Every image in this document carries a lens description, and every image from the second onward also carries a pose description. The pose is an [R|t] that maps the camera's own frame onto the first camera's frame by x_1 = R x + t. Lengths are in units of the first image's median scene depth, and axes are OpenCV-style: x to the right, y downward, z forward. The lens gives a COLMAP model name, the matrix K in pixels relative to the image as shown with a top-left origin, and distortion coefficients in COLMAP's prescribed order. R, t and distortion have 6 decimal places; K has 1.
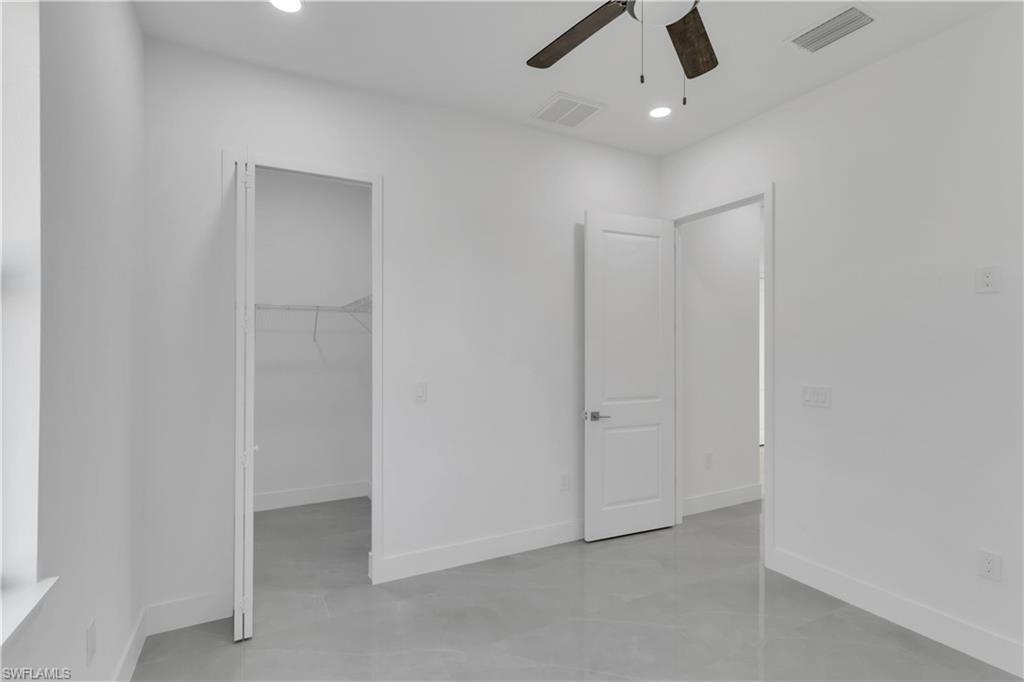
lens RADIAL K [[501.7, 0, 512.0], [0, 501.7, 341.0], [0, 0, 1]] dist [0.002424, 0.000221]
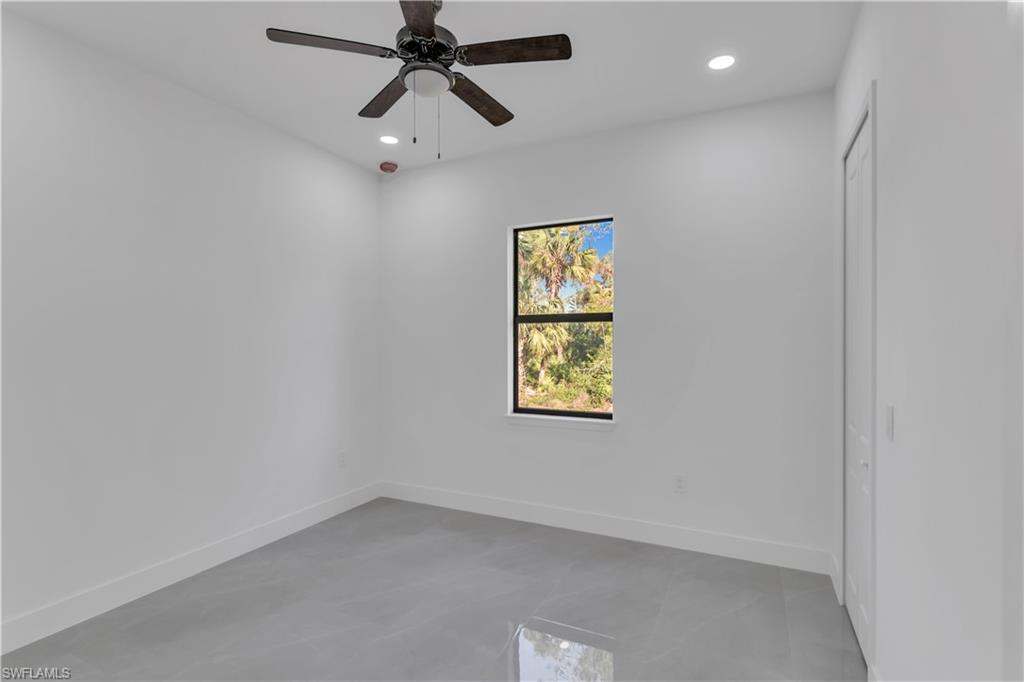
lens RADIAL K [[501.7, 0, 512.0], [0, 501.7, 341.0], [0, 0, 1]] dist [0.002424, 0.000221]
pose [[0.793579, -0.003216, 0.608458, -0.211412], [-0.004414, 0.999929, 0.011041, -0.004857], [-0.608451, -0.011448, 0.793509, -0.115063]]
